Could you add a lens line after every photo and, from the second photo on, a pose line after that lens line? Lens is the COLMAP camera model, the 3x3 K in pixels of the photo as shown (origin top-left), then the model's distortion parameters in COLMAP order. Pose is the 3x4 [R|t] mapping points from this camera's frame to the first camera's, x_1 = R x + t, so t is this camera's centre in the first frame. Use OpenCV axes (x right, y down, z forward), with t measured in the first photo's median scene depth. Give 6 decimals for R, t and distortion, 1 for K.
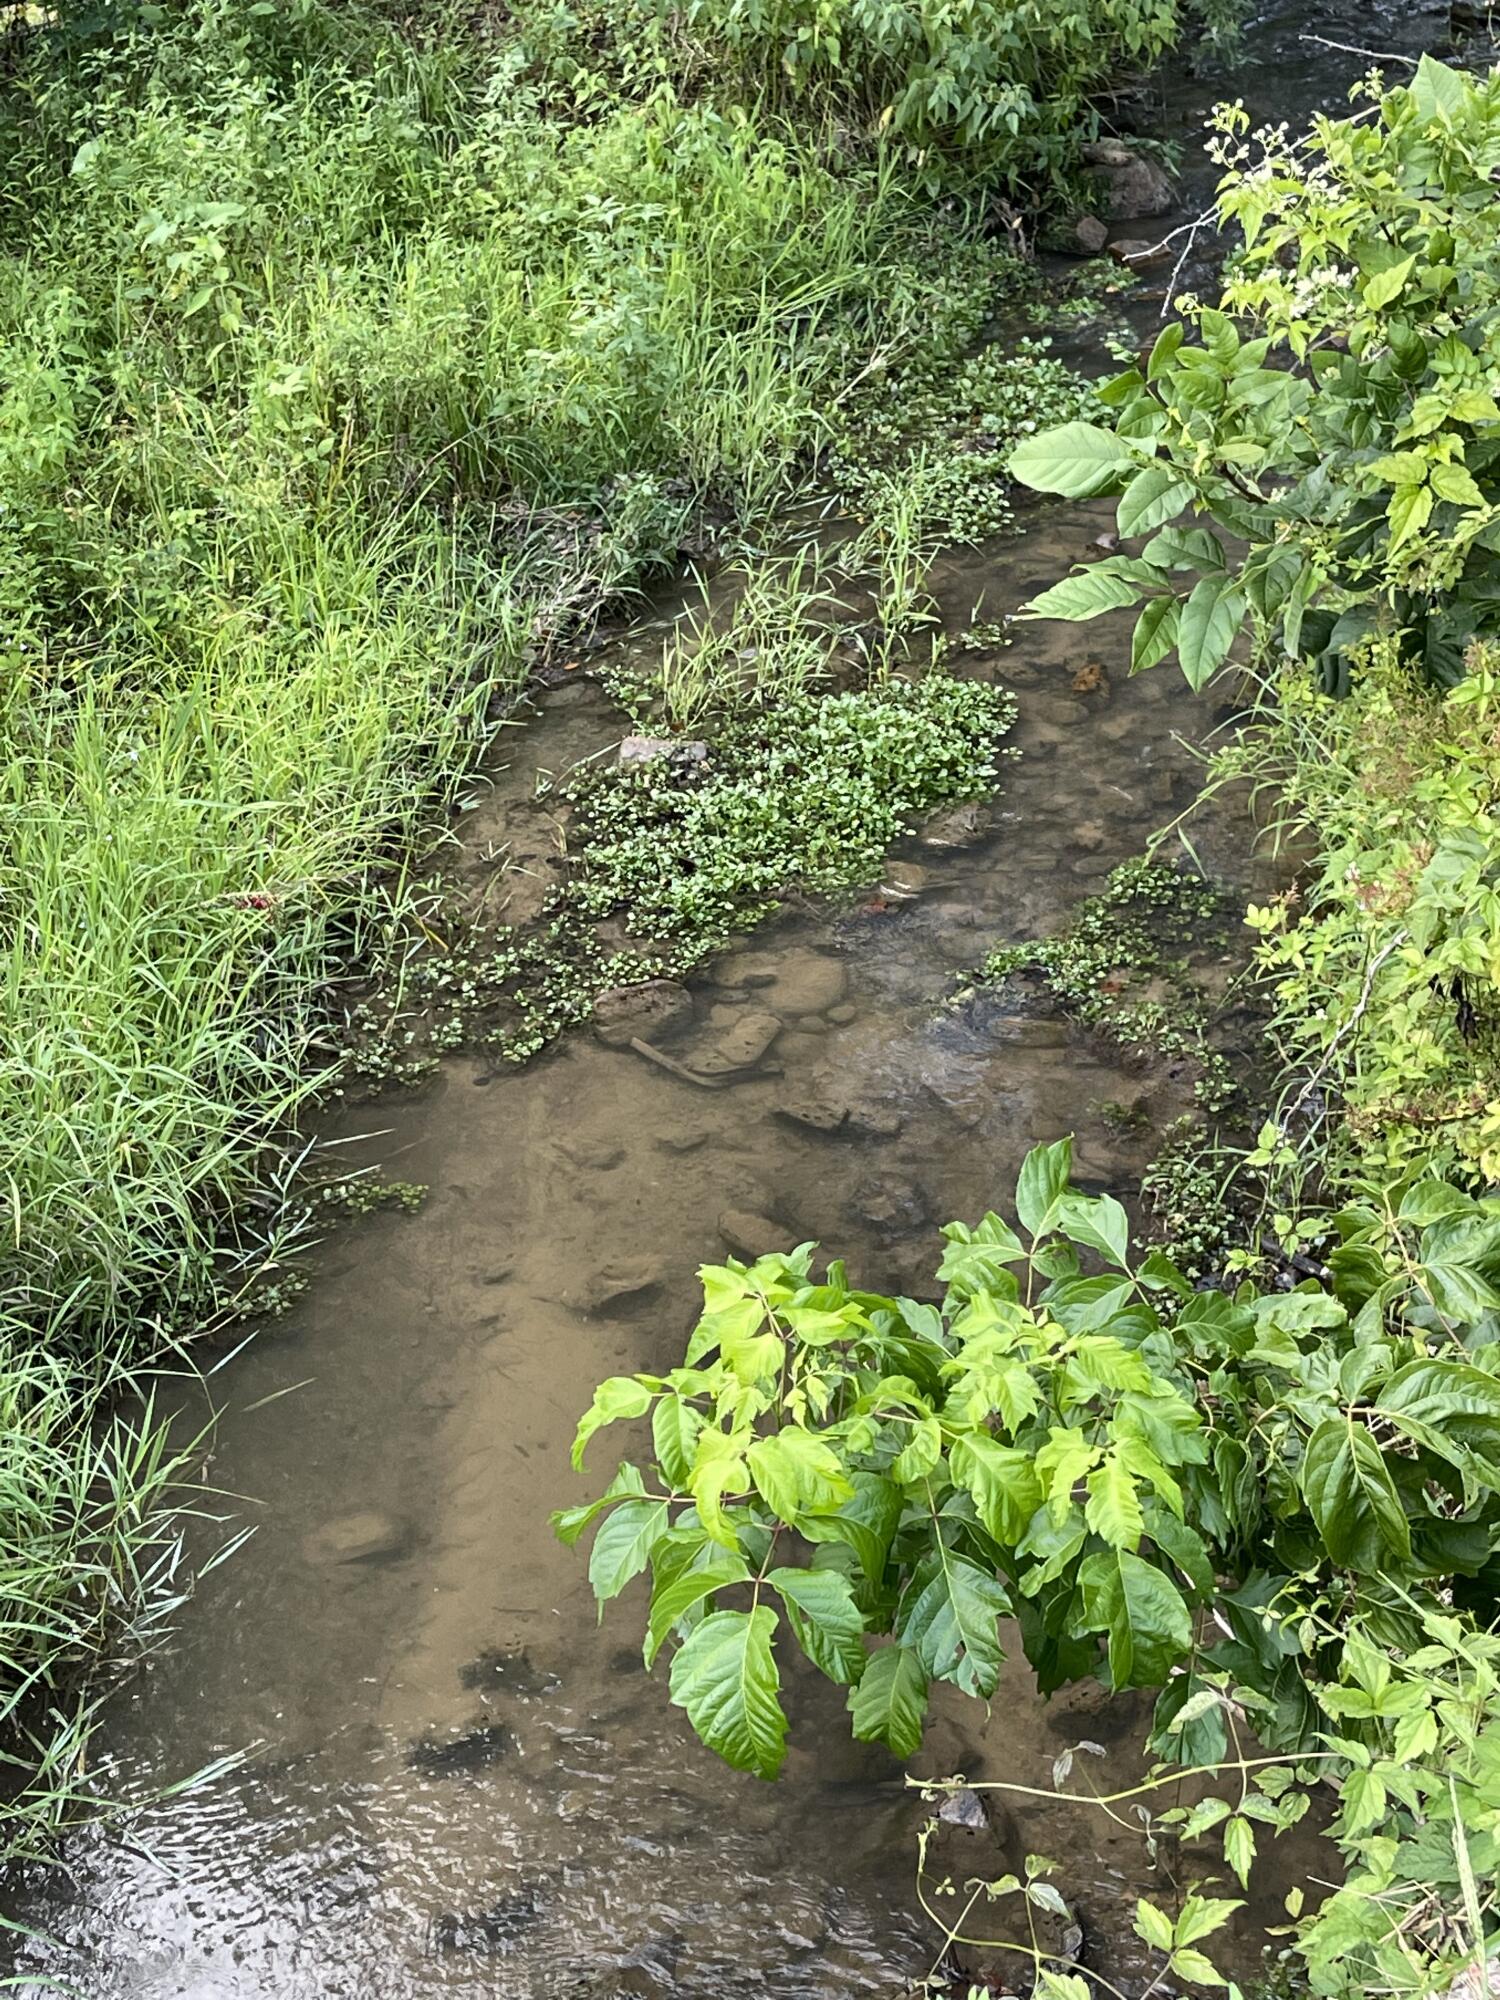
lens RADIAL K [[3353.1, 0, 786.1], [0, 3353.1, 1051.8], [0, 0, 1]] dist [0.063418, 0.000000]
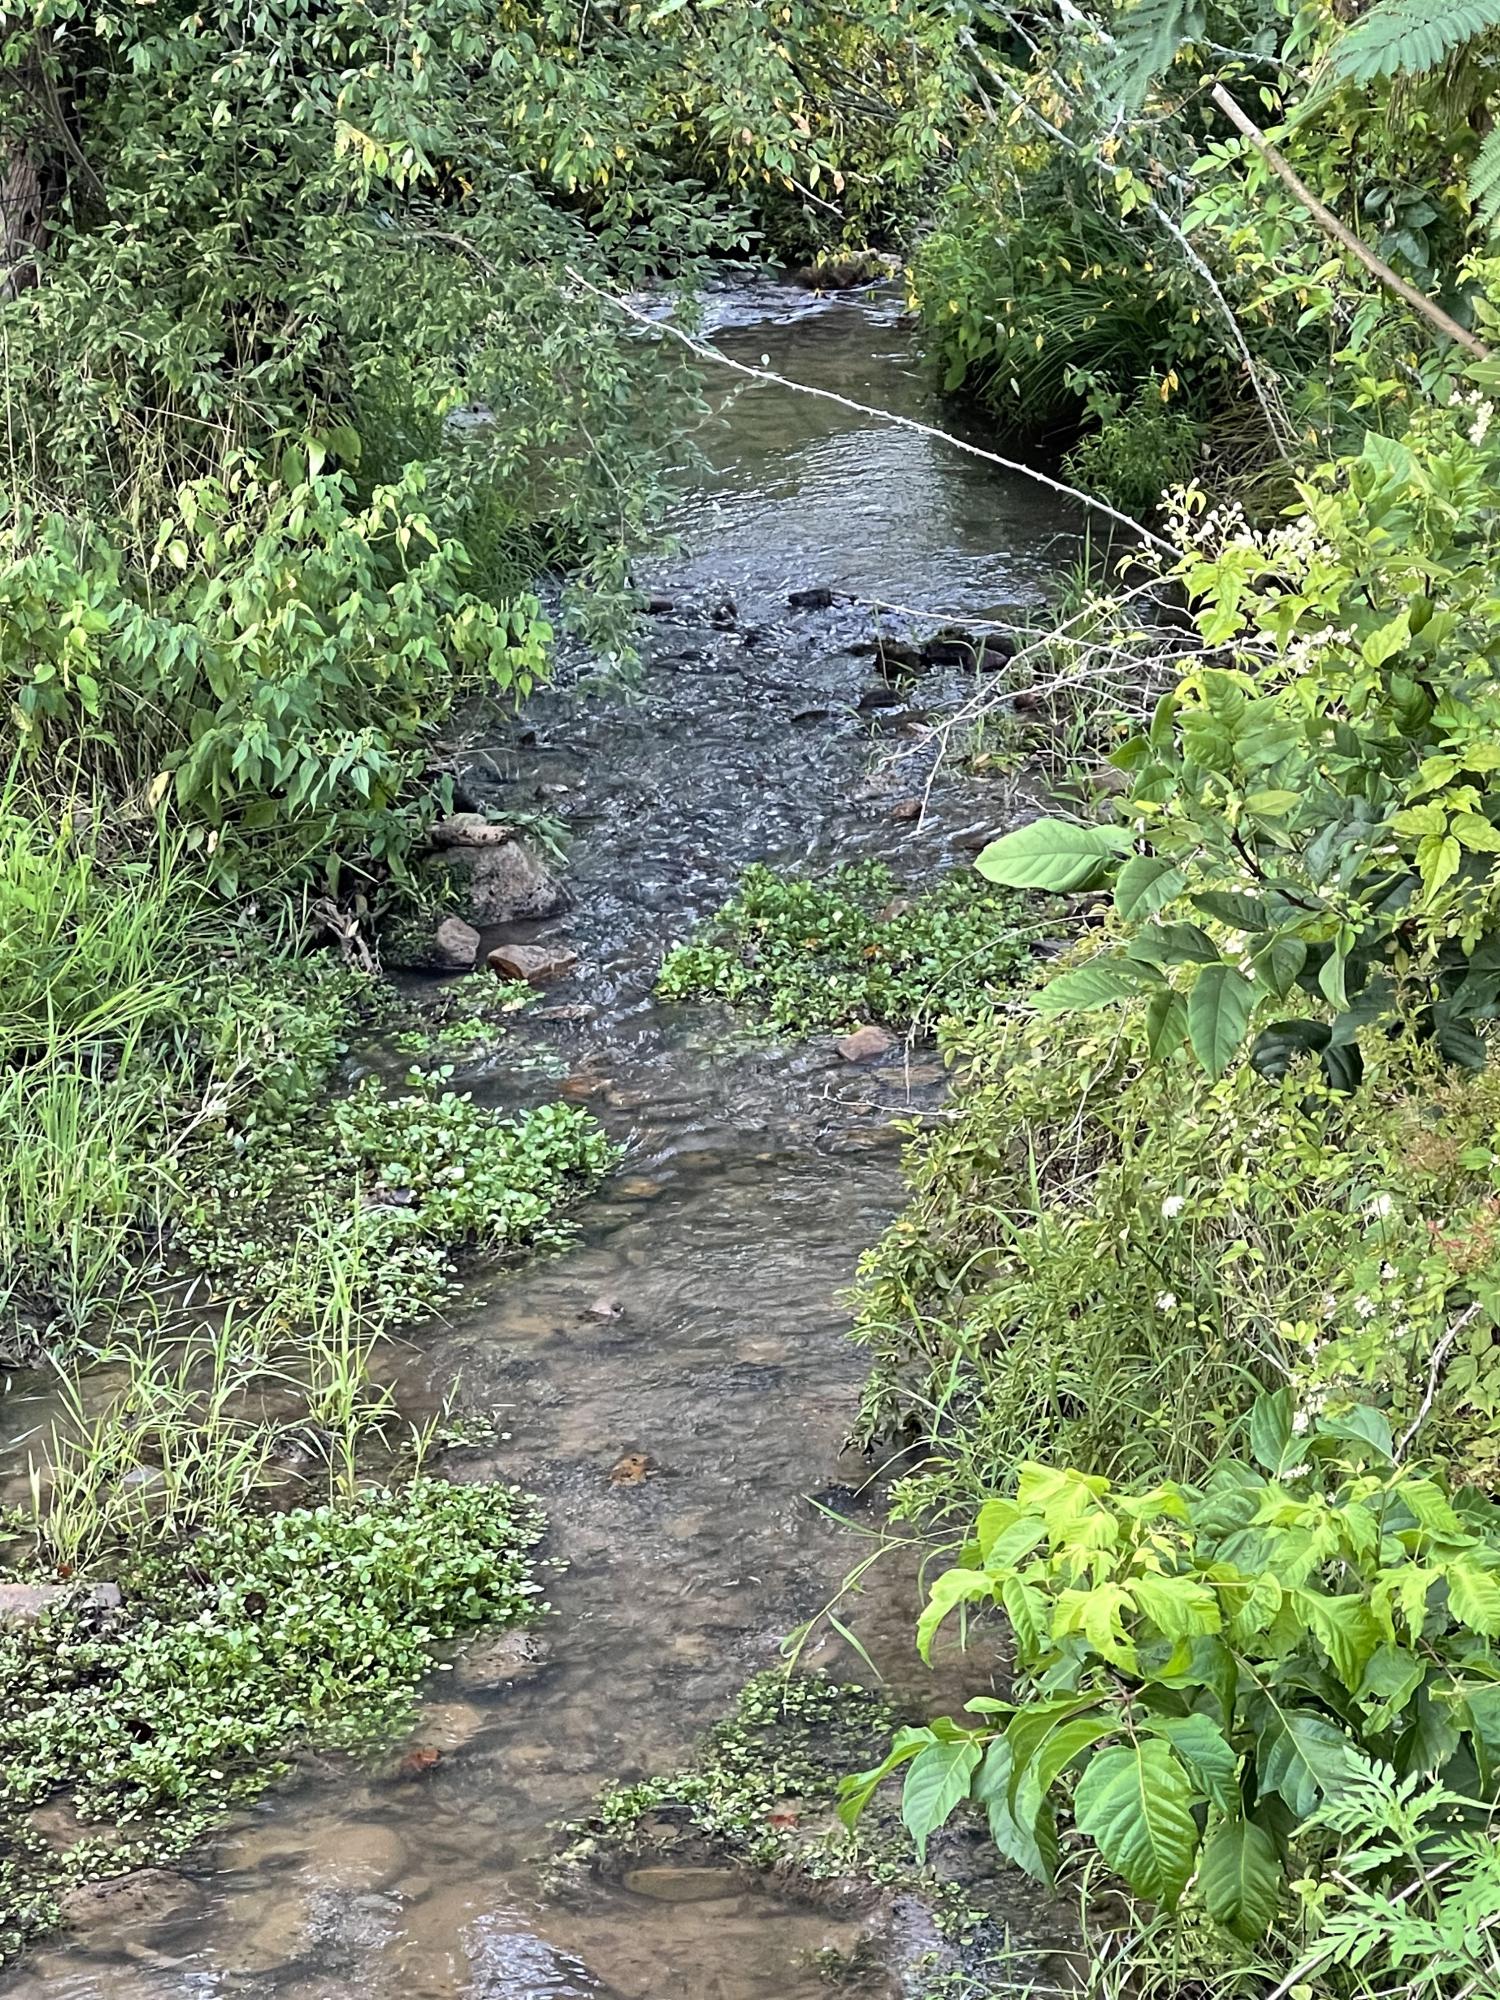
lens RADIAL K [[6094.8, 0, 749.9], [0, 6094.8, 1000.9], [0, 0, 1]] dist [0.233279, 0.000000]
pose [[0.975680, -0.043313, 0.214876, -0.169734], [0.099215, 0.961382, -0.256713, 0.135854], [-0.195459, 0.271789, 0.942299, -0.266080]]
